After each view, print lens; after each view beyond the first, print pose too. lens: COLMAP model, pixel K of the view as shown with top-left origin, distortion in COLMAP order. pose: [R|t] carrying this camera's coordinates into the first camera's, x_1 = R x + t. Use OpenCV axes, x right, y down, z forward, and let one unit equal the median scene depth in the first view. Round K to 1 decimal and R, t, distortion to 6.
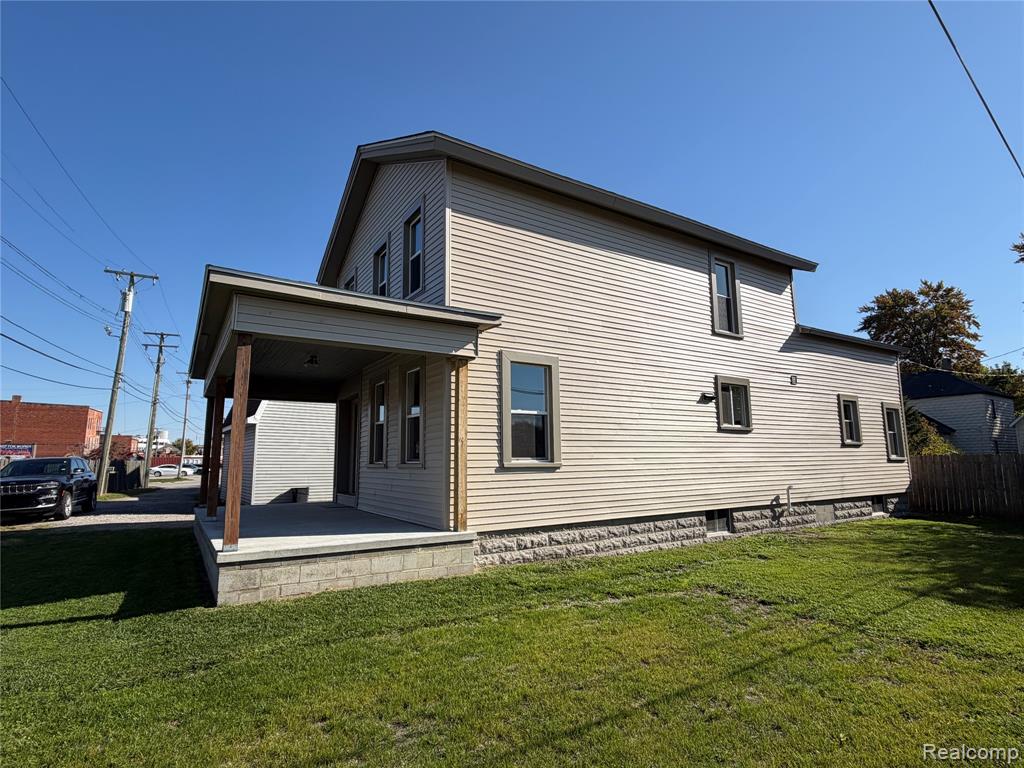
lens RADIAL K [[528.5, 0, 513.0], [0, 528.5, 383.5], [0, 0, 1]] dist [0.001077, 0.001006]
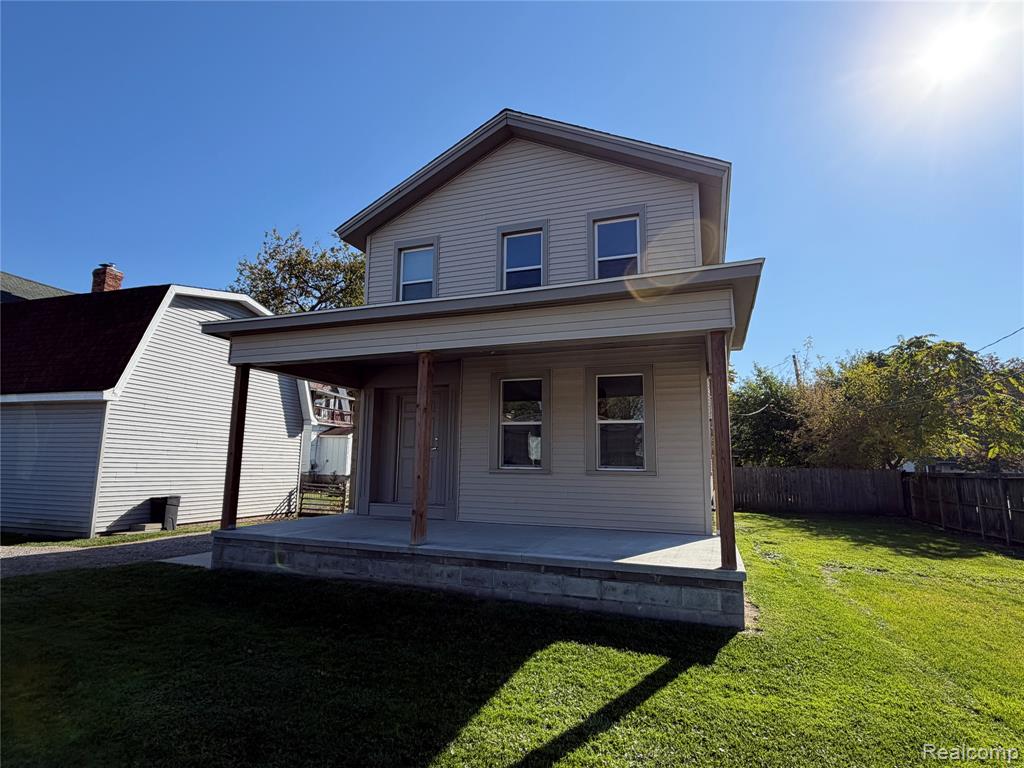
lens RADIAL K [[528.5, 0, 511.6], [0, 528.5, 383.8], [0, 0, 1]] dist [0.001077, 0.001006]
pose [[0.794955, 0.111029, 0.596422, -0.736339], [-0.109328, 0.993233, -0.039177, 0.039858], [-0.596736, -0.034062, 0.801714, 0.261230]]
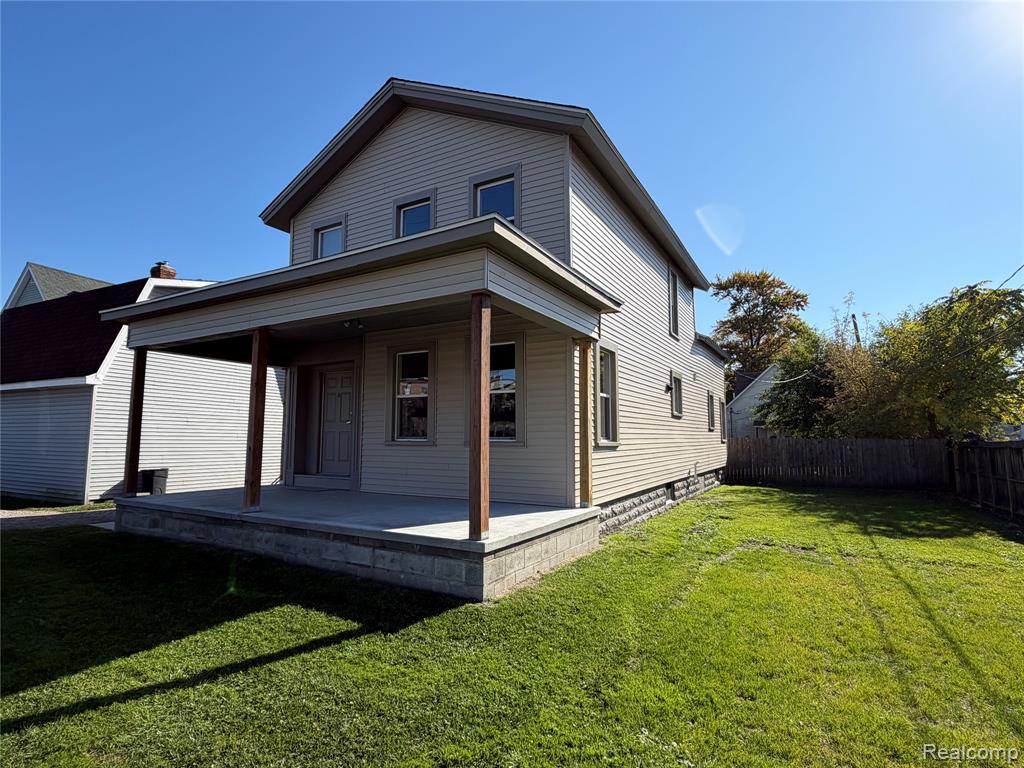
lens RADIAL K [[528.5, 0, 511.3], [0, 528.5, 382.6], [0, 0, 1]] dist [0.001077, 0.001006]
pose [[0.885304, 0.060937, 0.461002, -0.473158], [-0.079426, 0.996624, 0.020791, 0.016906], [-0.458179, -0.055022, 0.887156, 0.105382]]
